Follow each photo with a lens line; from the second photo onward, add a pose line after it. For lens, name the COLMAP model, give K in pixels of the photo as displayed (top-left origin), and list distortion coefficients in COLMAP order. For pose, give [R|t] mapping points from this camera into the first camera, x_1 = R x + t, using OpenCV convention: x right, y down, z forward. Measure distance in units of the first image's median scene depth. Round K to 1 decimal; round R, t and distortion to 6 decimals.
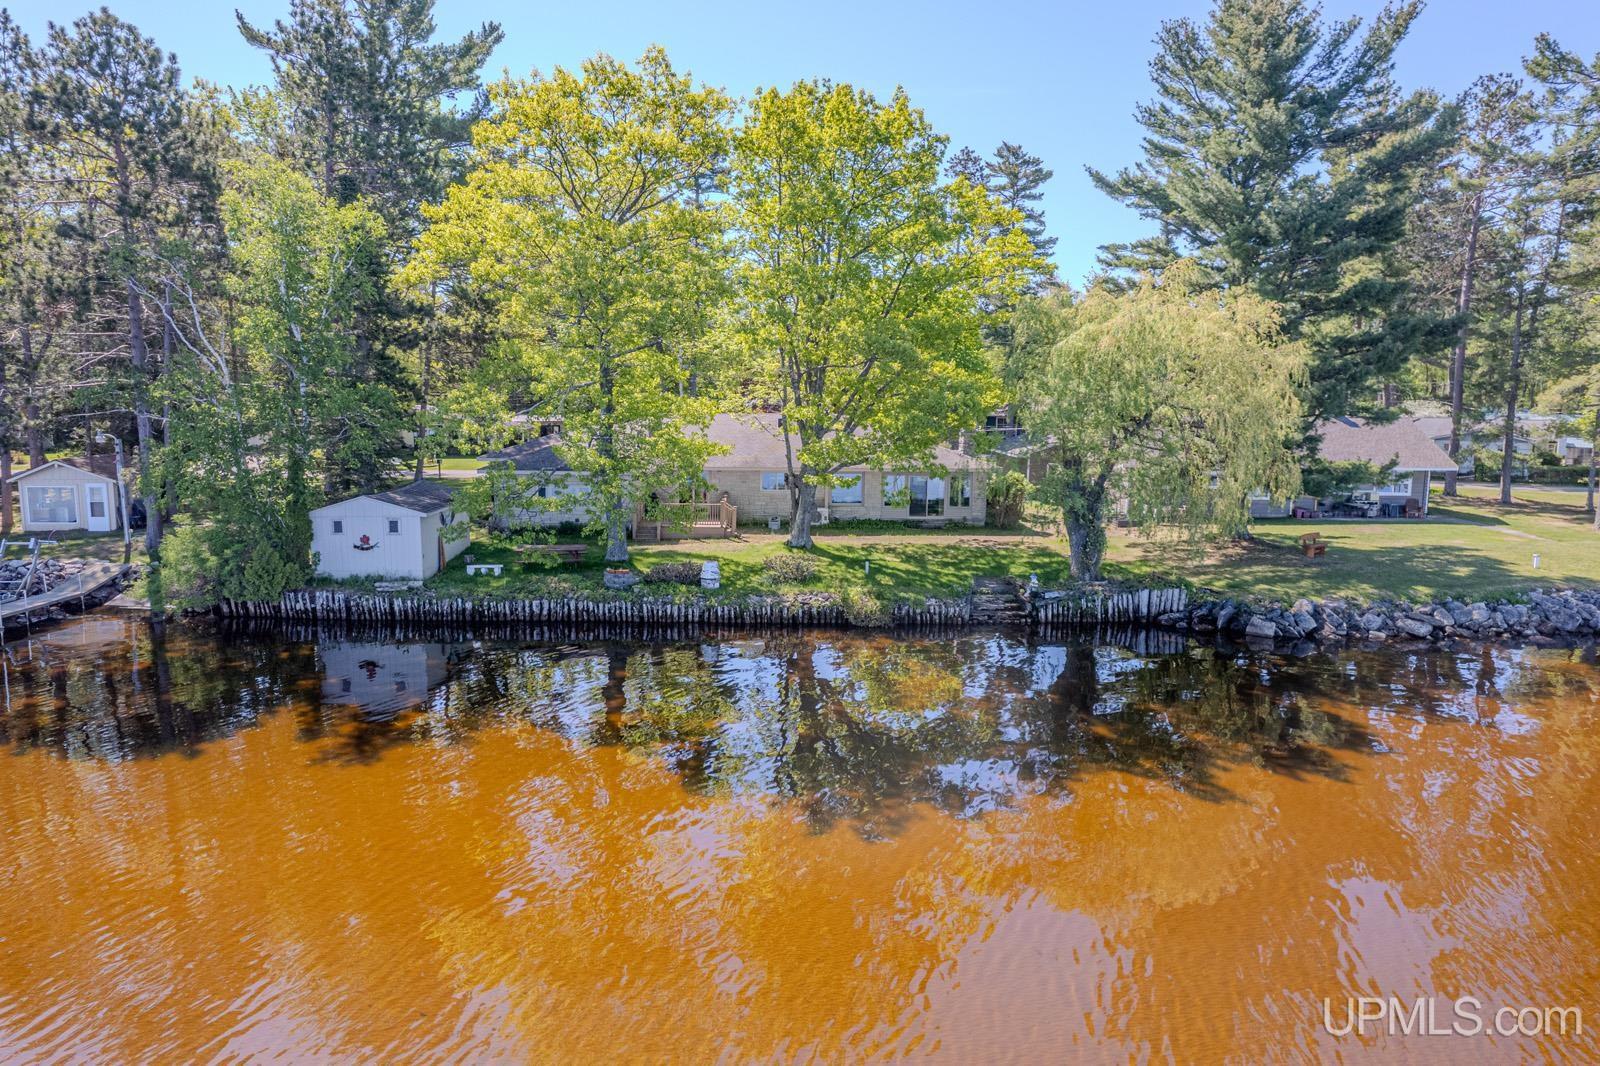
lens RADIAL K [[1035.0, 0, 800.0], [0, 1035.0, 533.0], [0, 0, 1]] dist [-0.078714, 0.071283]
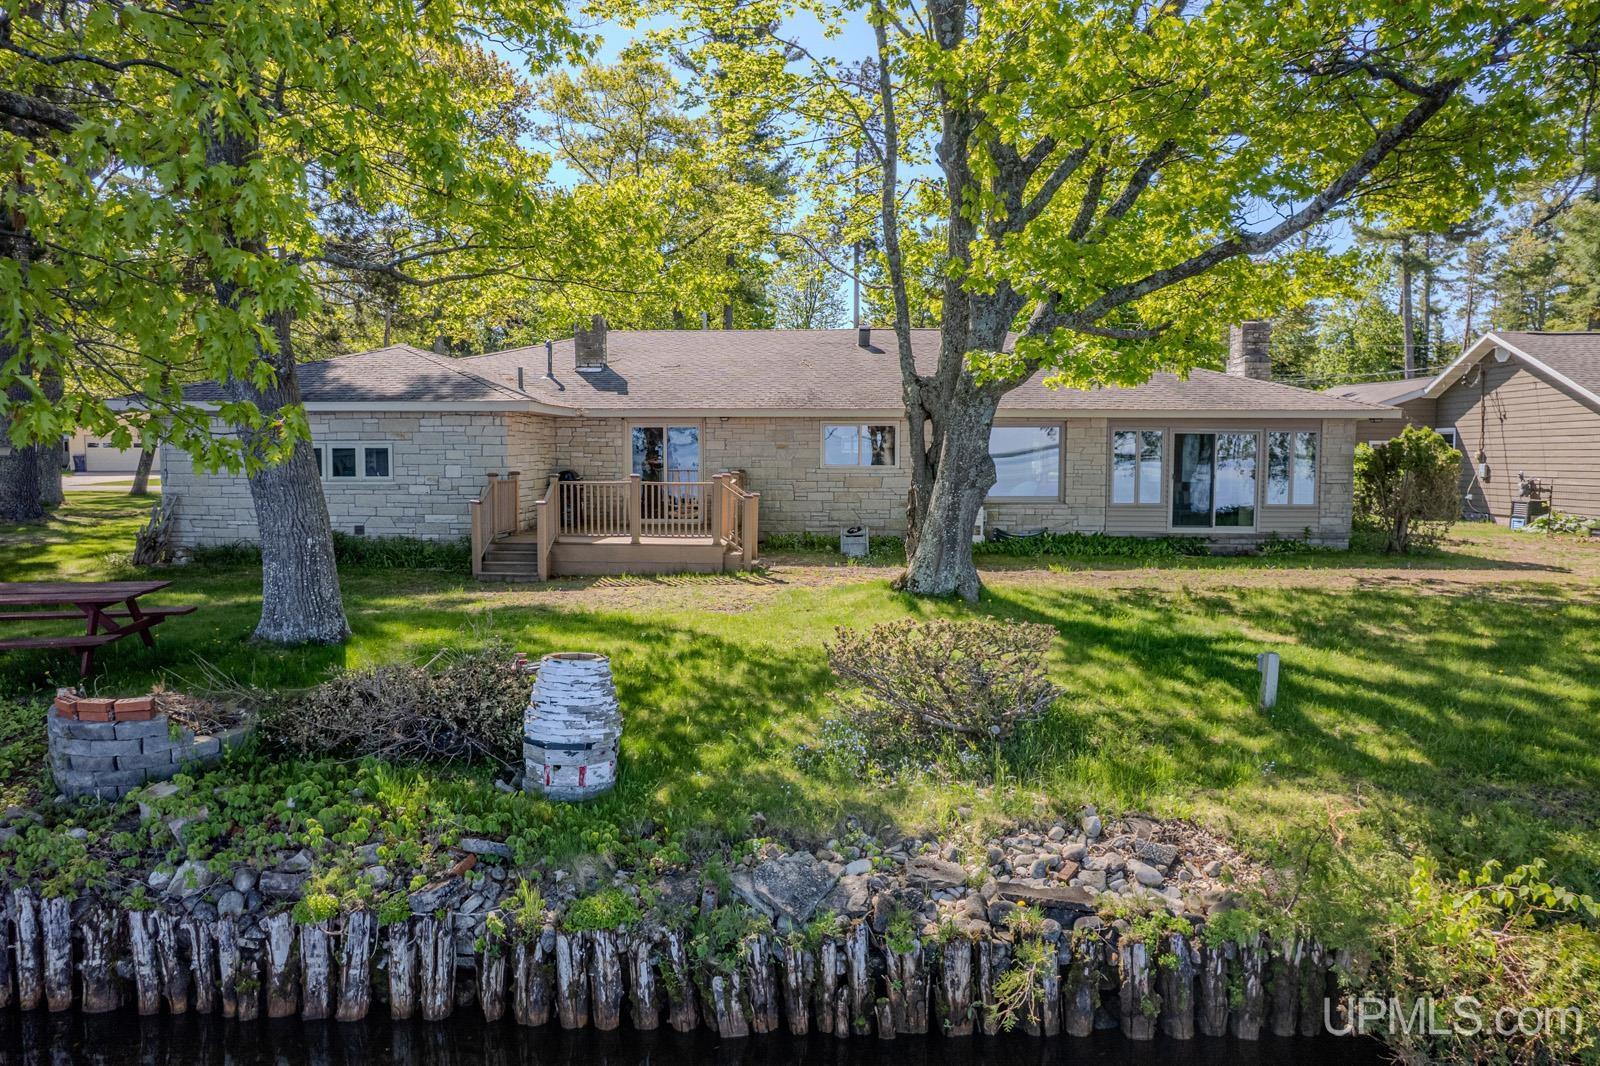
lens RADIAL K [[1035.0, 0, 800.0], [0, 1035.0, 533.0], [0, 0, 1]] dist [-0.078714, 0.071283]
pose [[0.998083, -0.002367, -0.061840, -0.028286], [-0.001180, 0.998359, -0.057259, 0.014640], [0.061874, 0.057222, 0.996442, 0.802109]]
